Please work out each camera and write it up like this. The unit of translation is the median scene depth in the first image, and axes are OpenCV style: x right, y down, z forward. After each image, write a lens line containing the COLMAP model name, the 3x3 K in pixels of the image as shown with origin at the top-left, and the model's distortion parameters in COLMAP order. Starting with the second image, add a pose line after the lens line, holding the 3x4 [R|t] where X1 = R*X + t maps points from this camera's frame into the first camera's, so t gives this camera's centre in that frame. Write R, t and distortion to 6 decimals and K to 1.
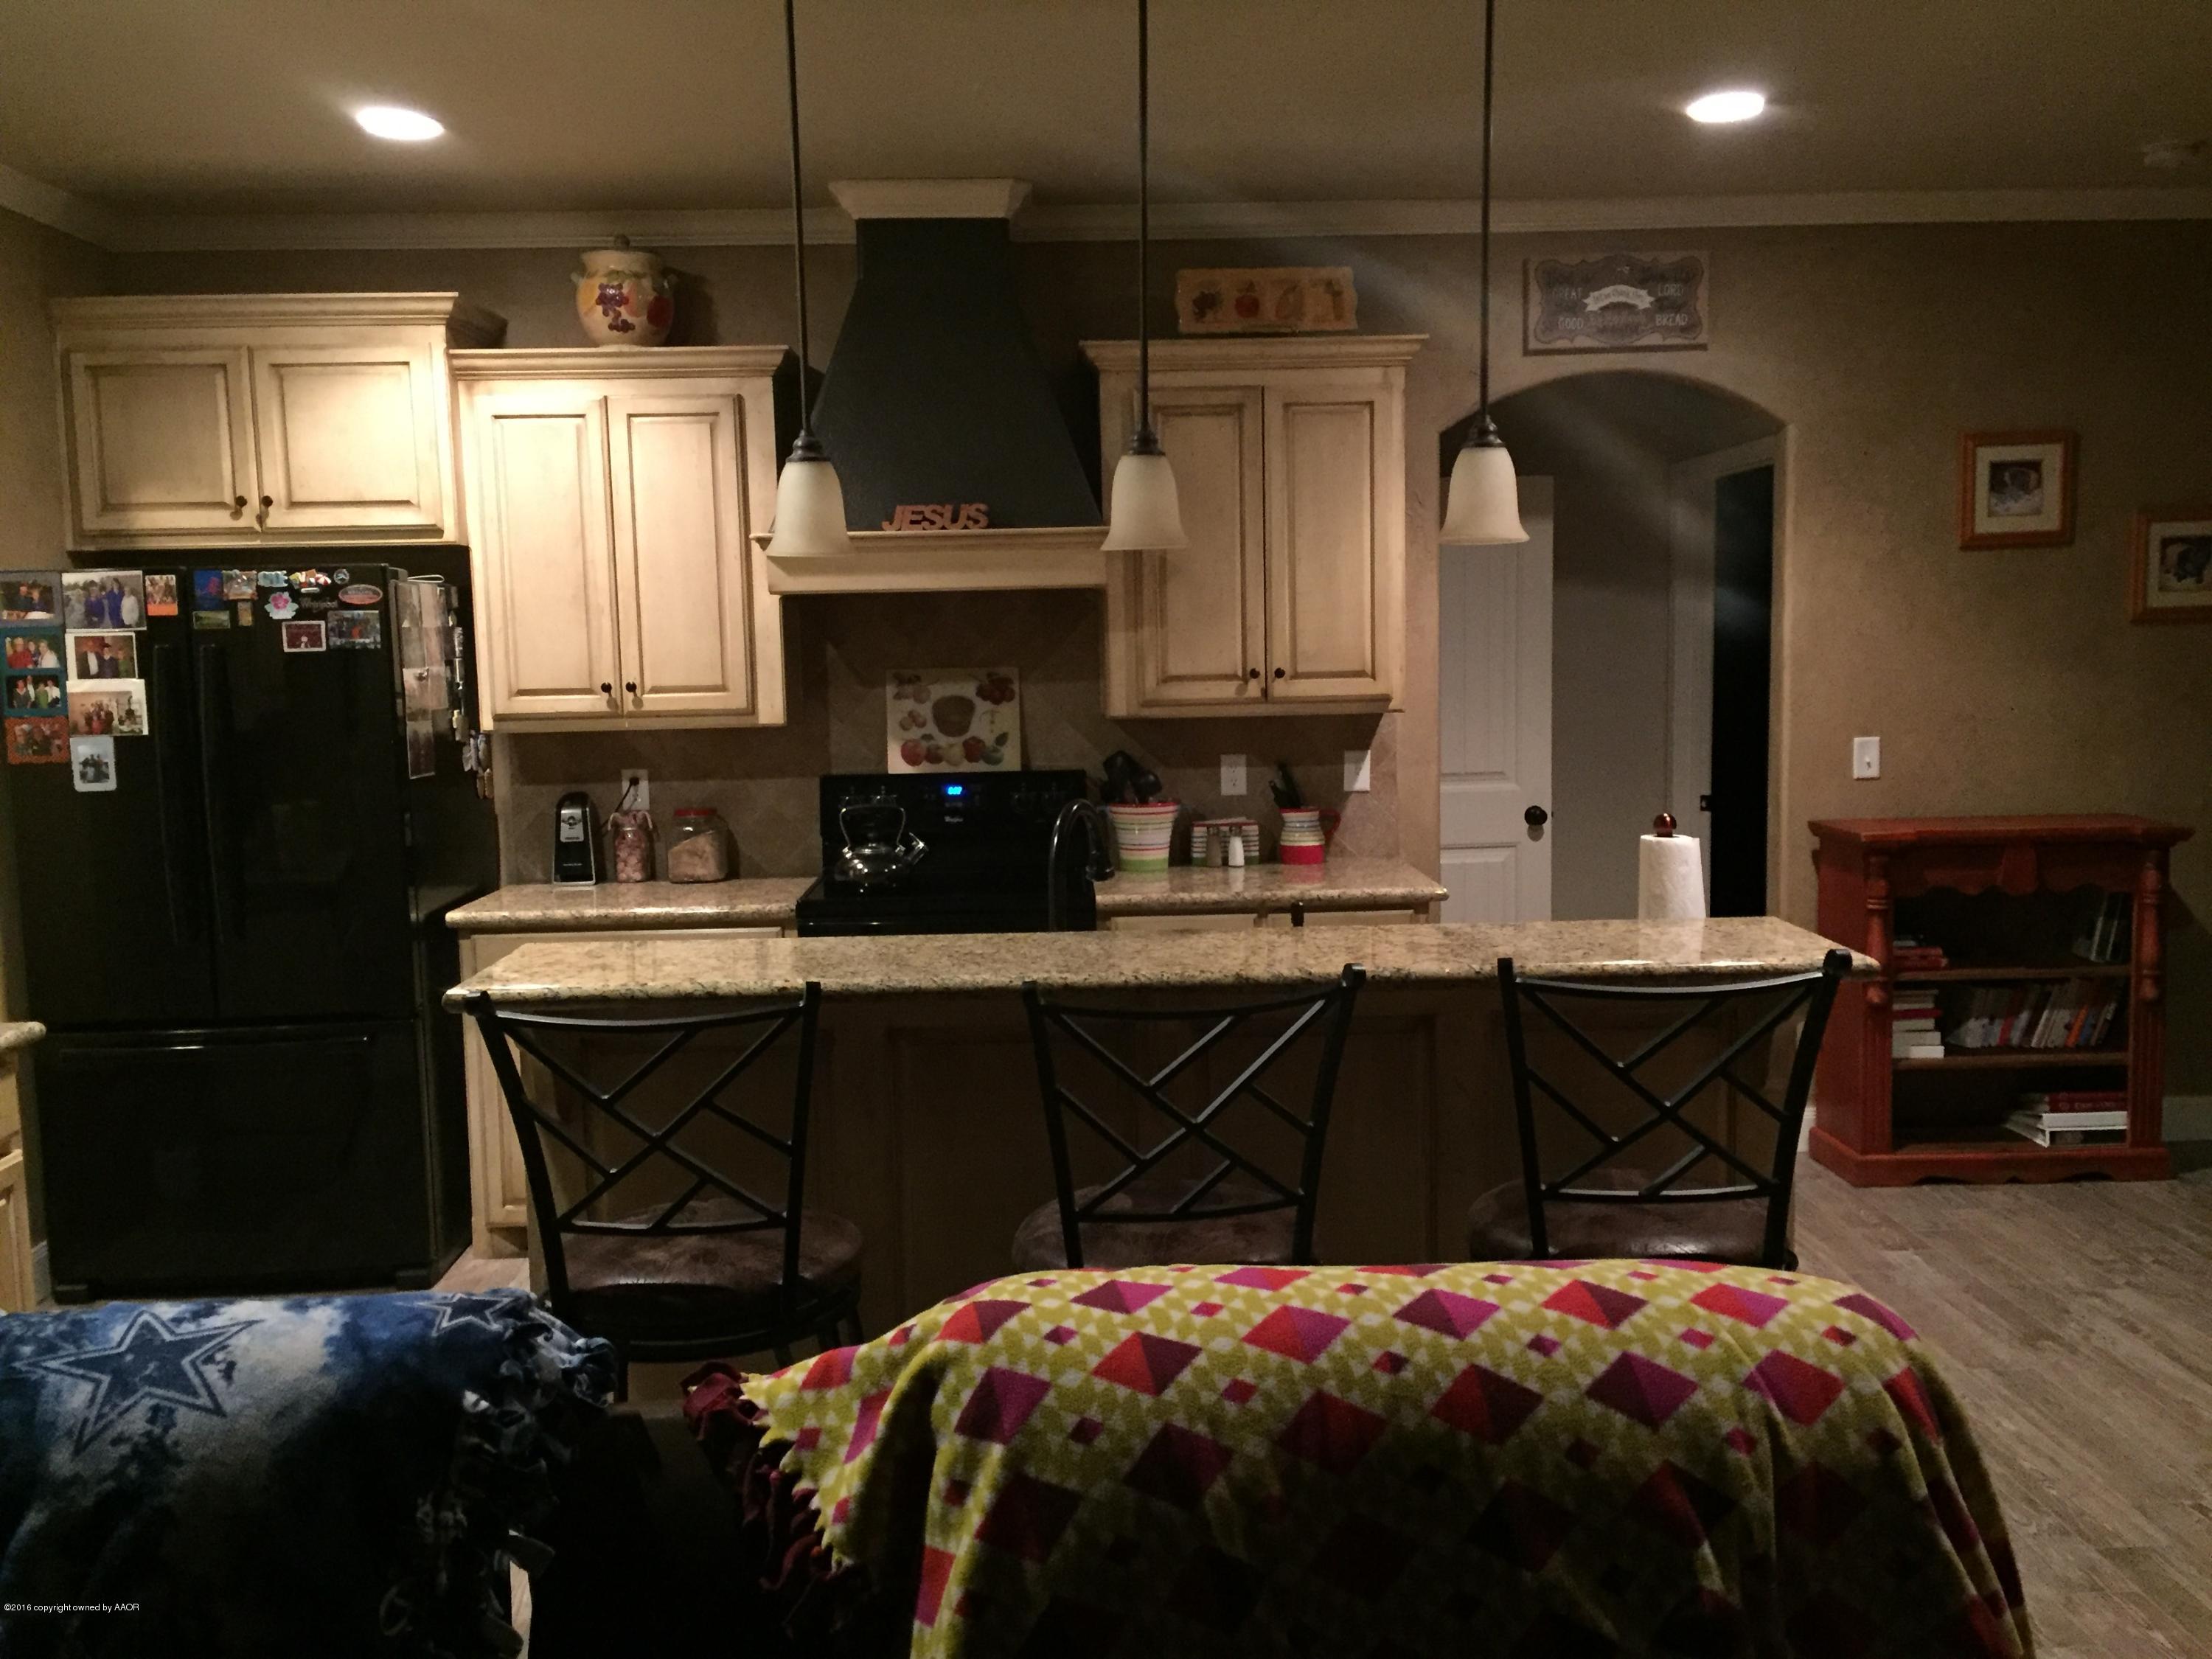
lens RADIAL K [[1897.4, 0, 1113.5], [0, 1897.4, 825.8], [0, 0, 1]] dist [0.083418, -0.110031]
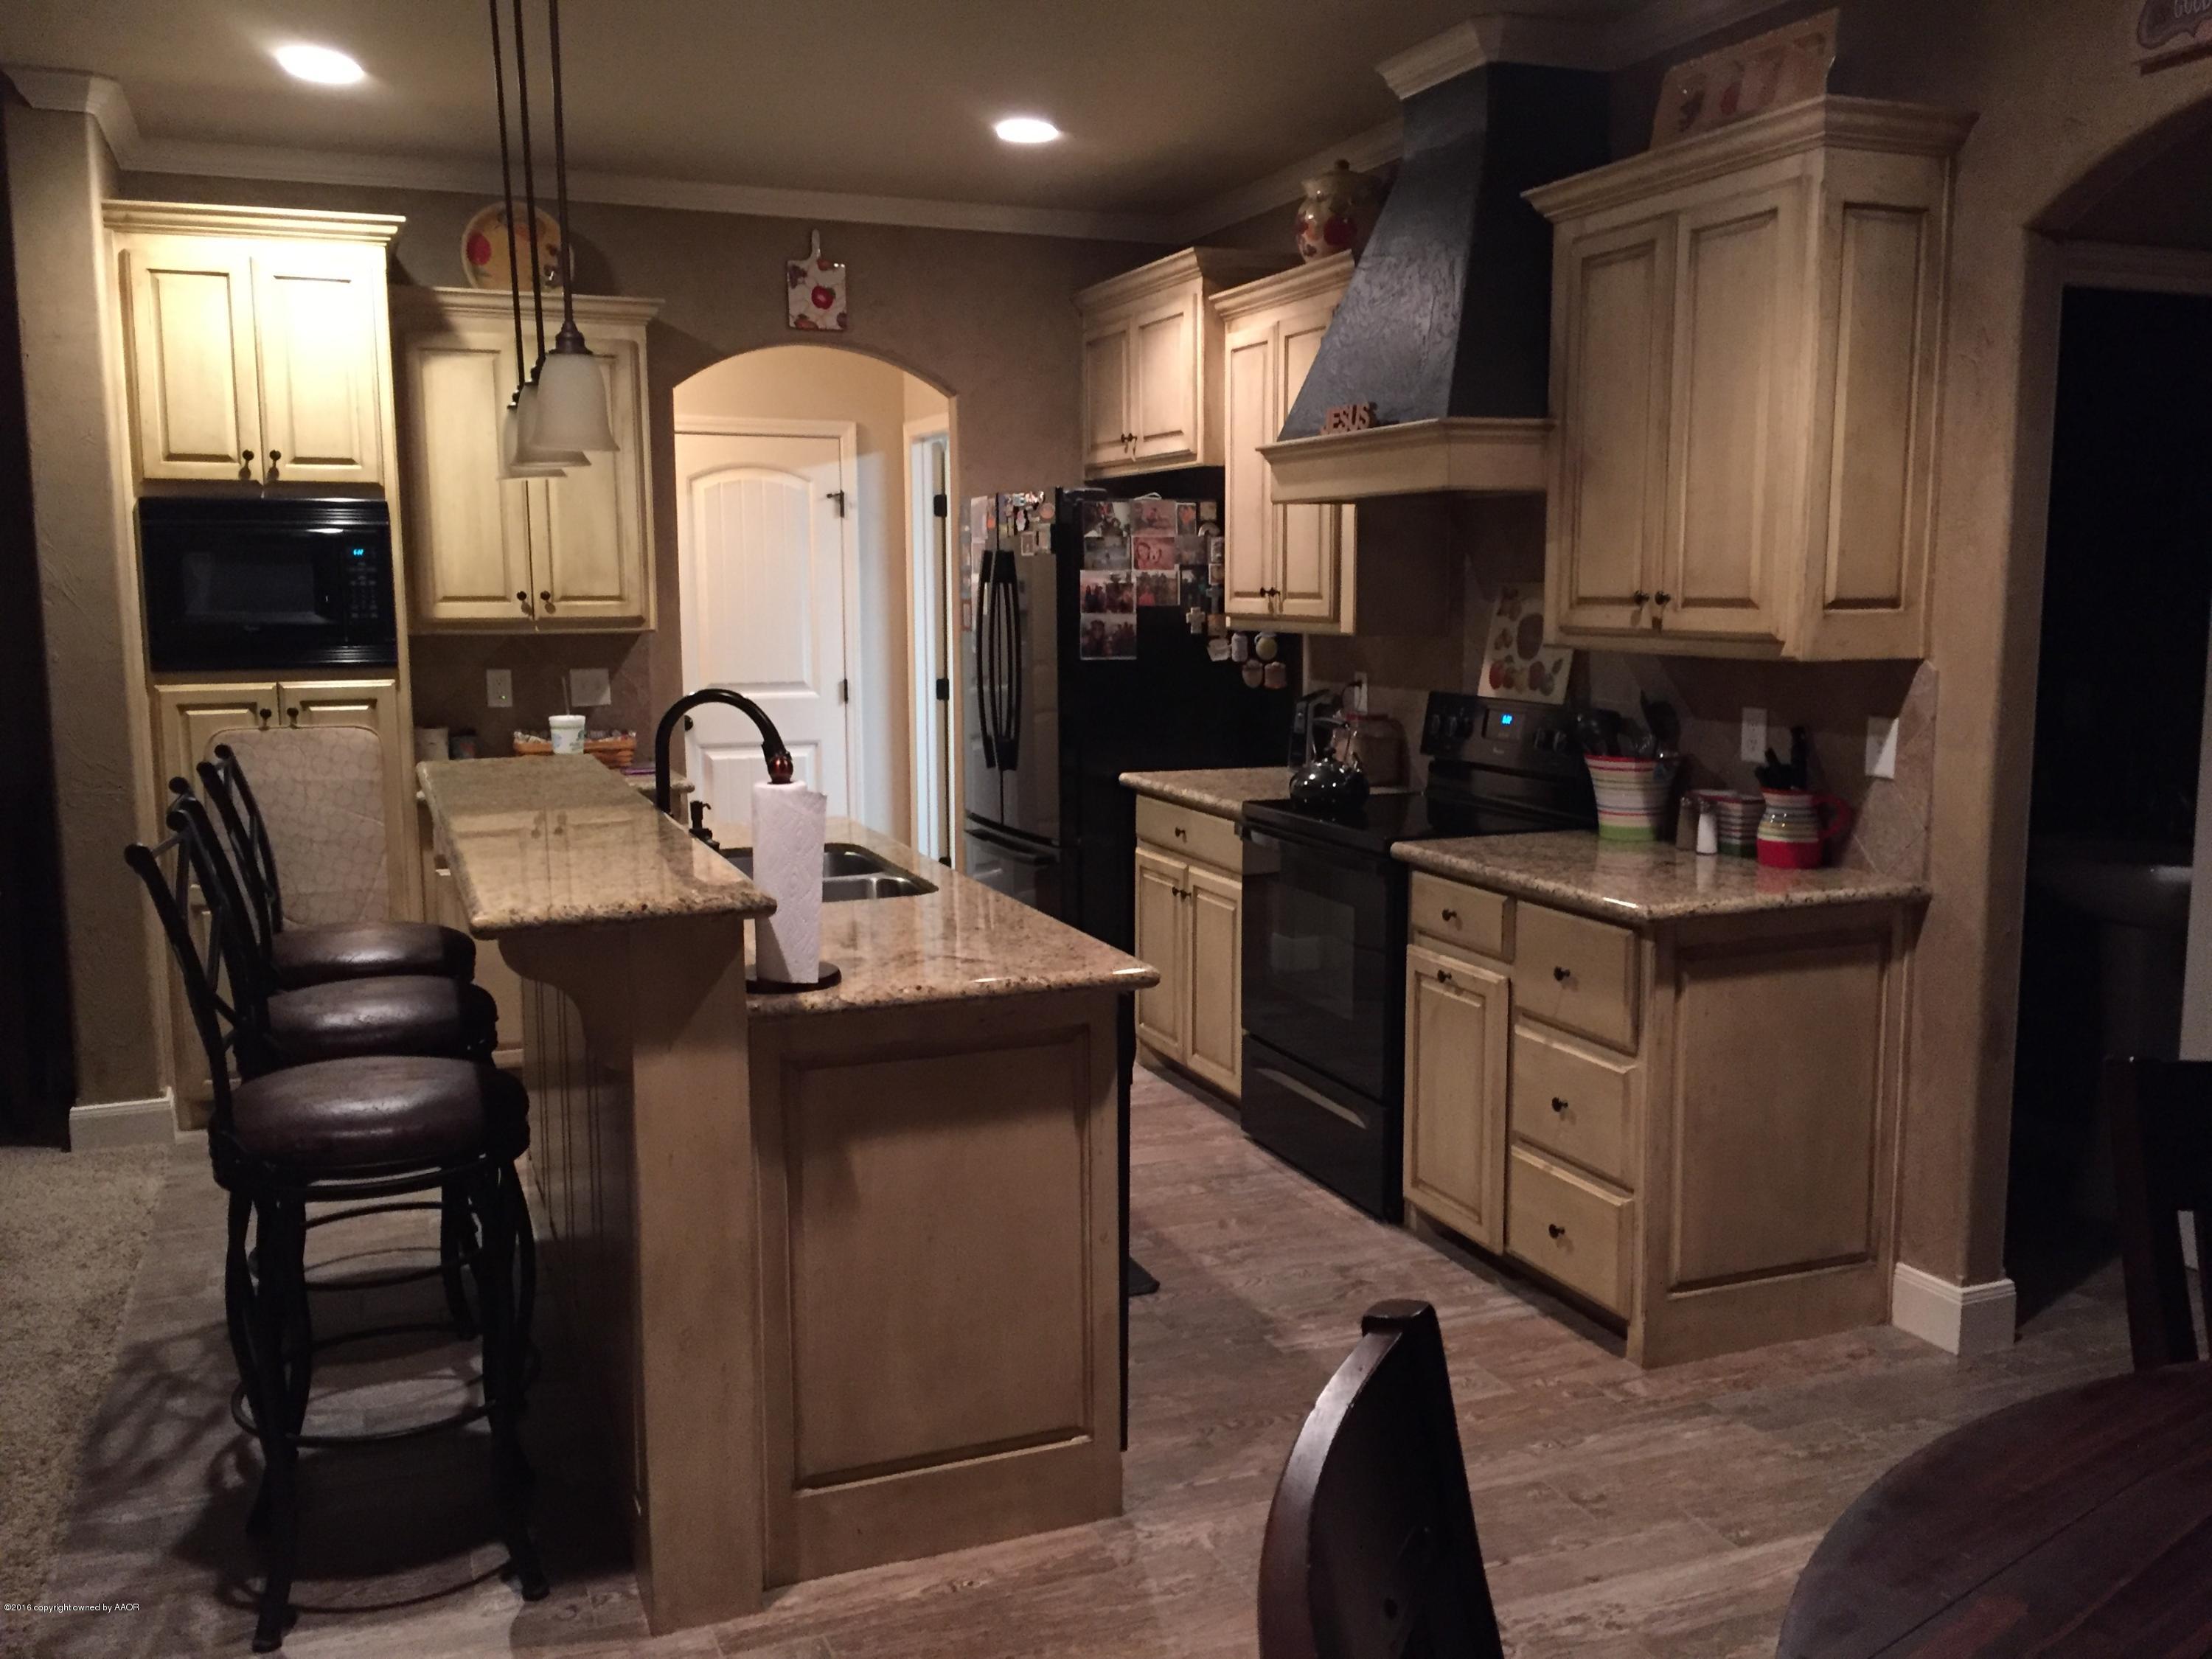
lens RADIAL K [[1897.4, 0, 1113.5], [0, 1897.4, 825.8], [0, 0, 1]] dist [0.083418, -0.110031]
pose [[0.342113, 0.143790, -0.928592, 0.725369], [-0.099997, 0.988182, 0.116176, -0.057262], [0.934323, 0.053111, 0.352449, 0.533679]]
